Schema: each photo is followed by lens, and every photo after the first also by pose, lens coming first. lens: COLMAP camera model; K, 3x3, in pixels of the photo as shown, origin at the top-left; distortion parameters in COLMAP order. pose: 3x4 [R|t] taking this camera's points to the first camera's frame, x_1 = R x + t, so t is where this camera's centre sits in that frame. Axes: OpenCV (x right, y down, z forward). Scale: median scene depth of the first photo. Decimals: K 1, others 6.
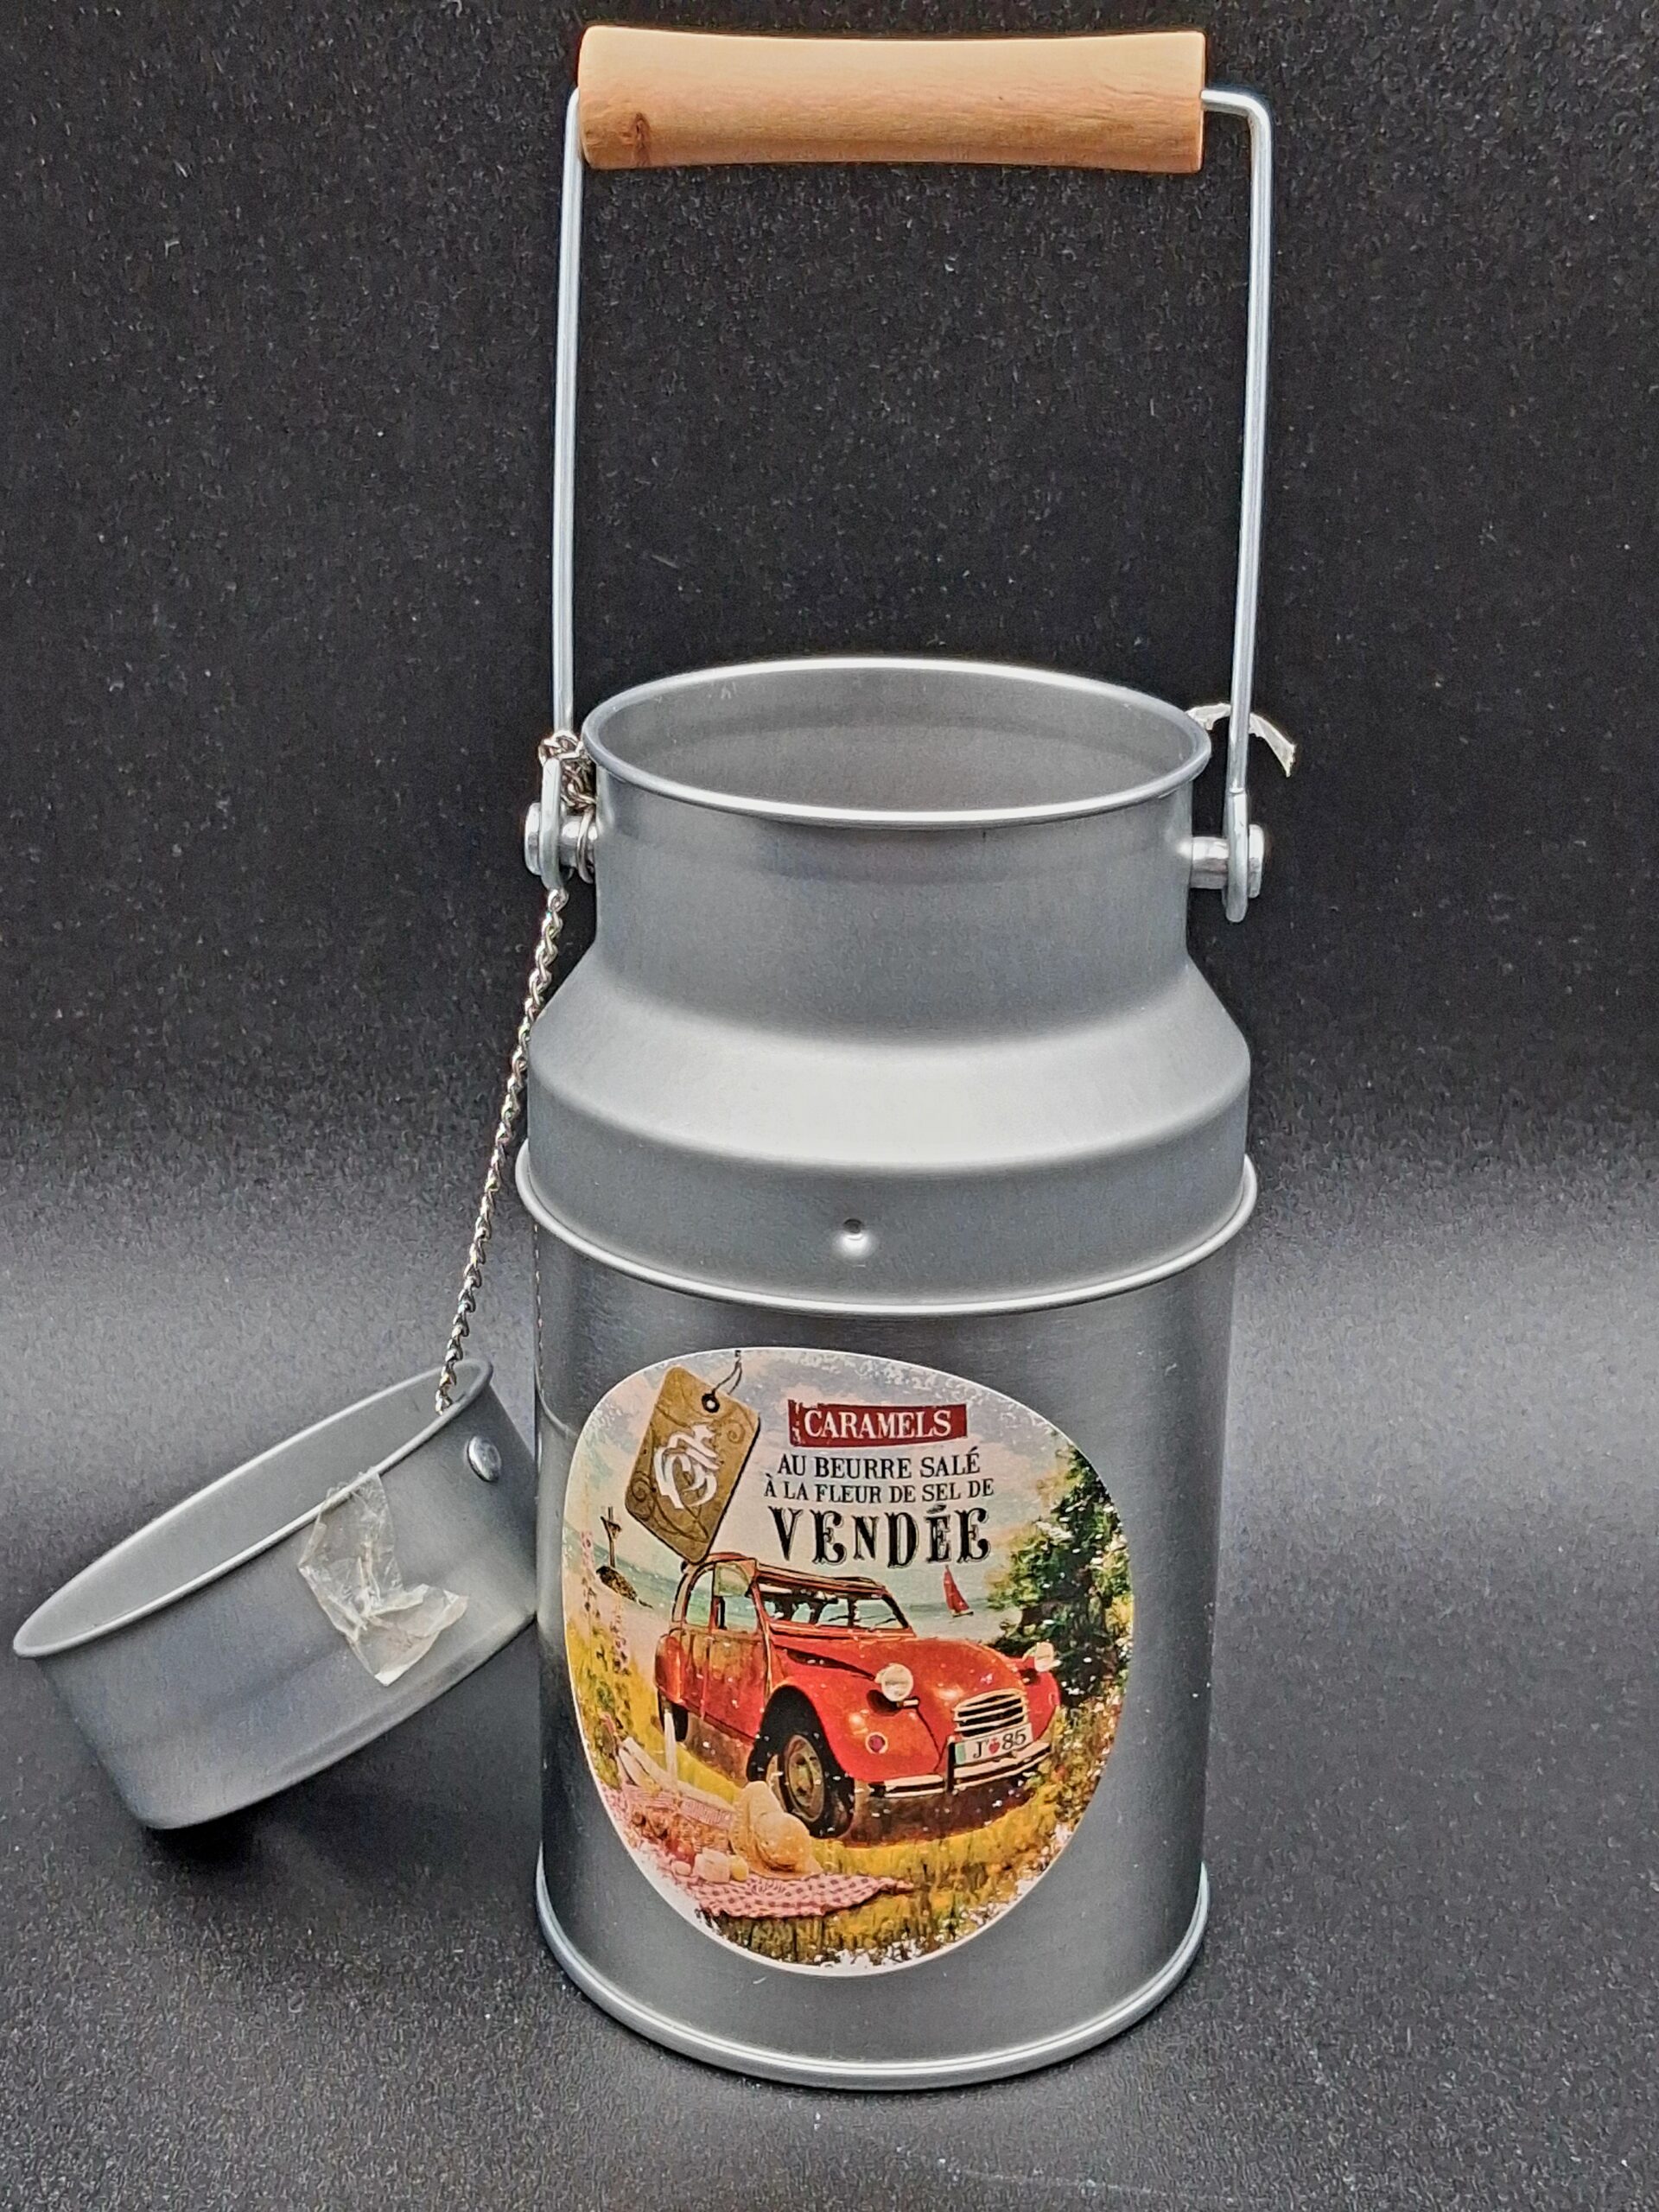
lens RADIAL K [[3524.8, 0, 829.5], [0, 3524.8, 1106.0], [0, 0, 1]] dist [0.368421, -1.842265]
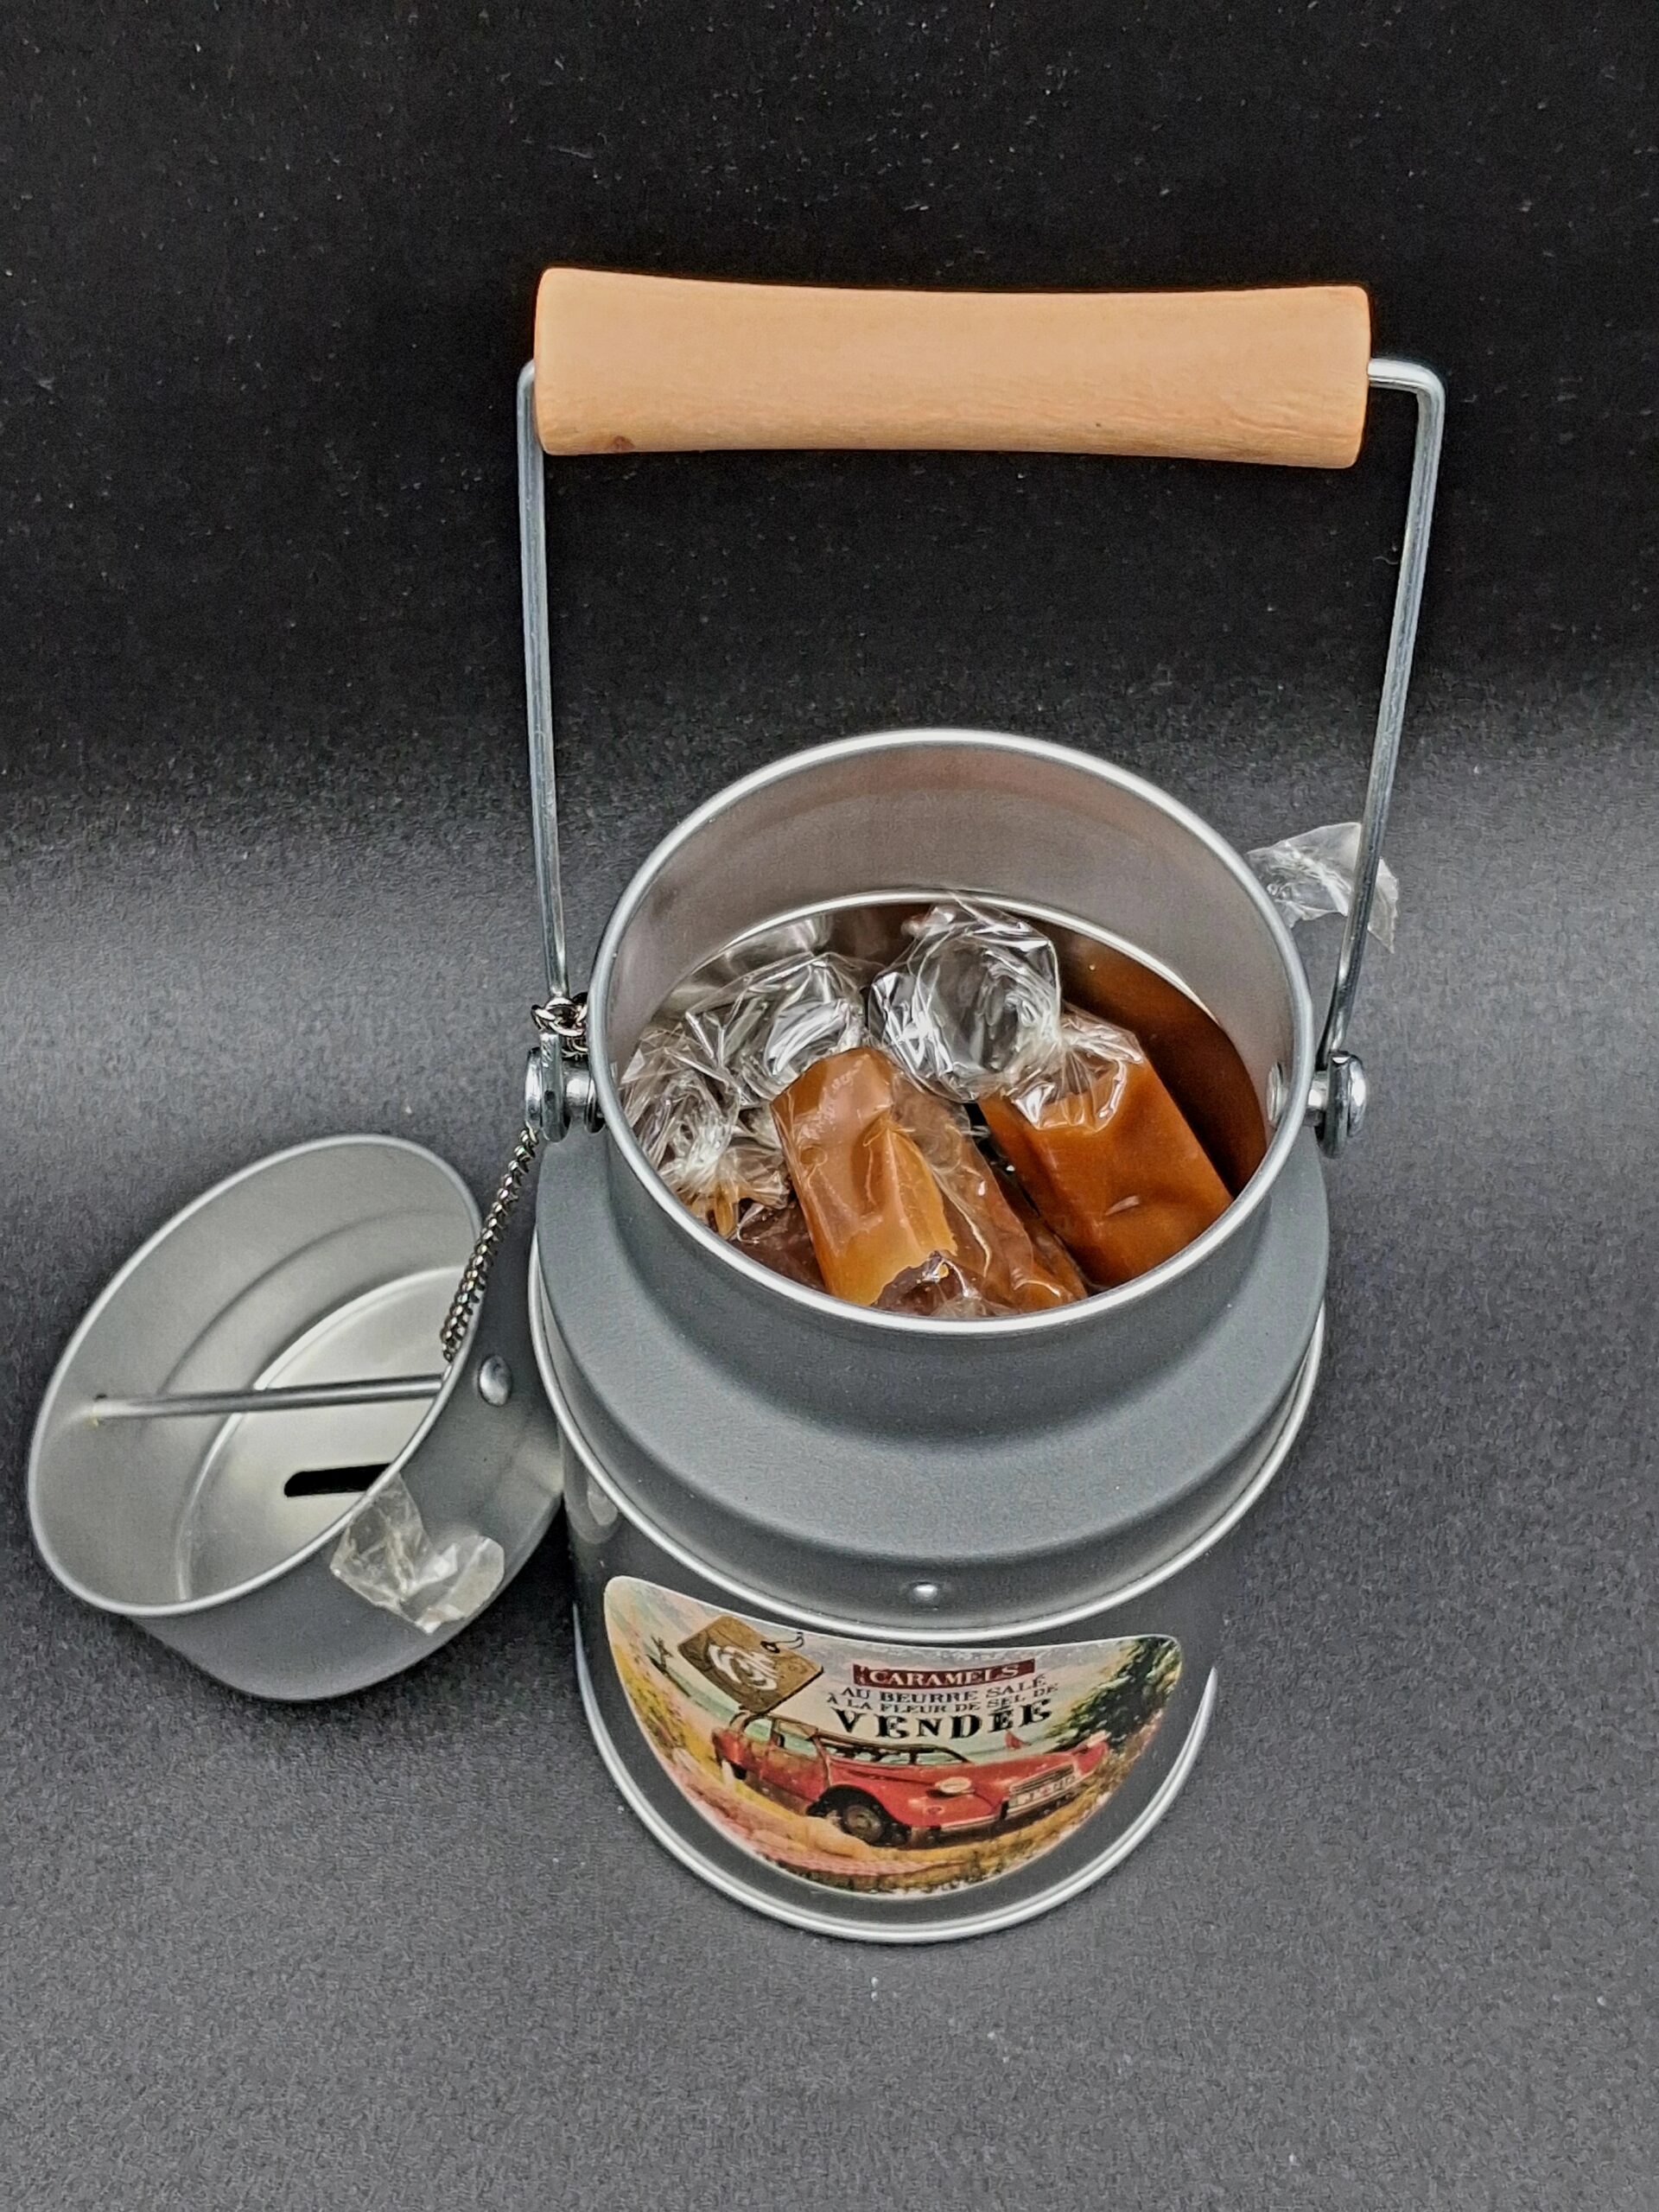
lens RADIAL K [[3524.8, 0, 829.5], [0, 3524.8, 1106.0], [0, 0, 1]] dist [0.368421, -1.842265]
pose [[0.997008, -0.062520, 0.045462, -0.051905], [0.020587, 0.781628, 0.623405, -0.633714], [-0.074510, -0.620604, 0.780576, 0.323021]]
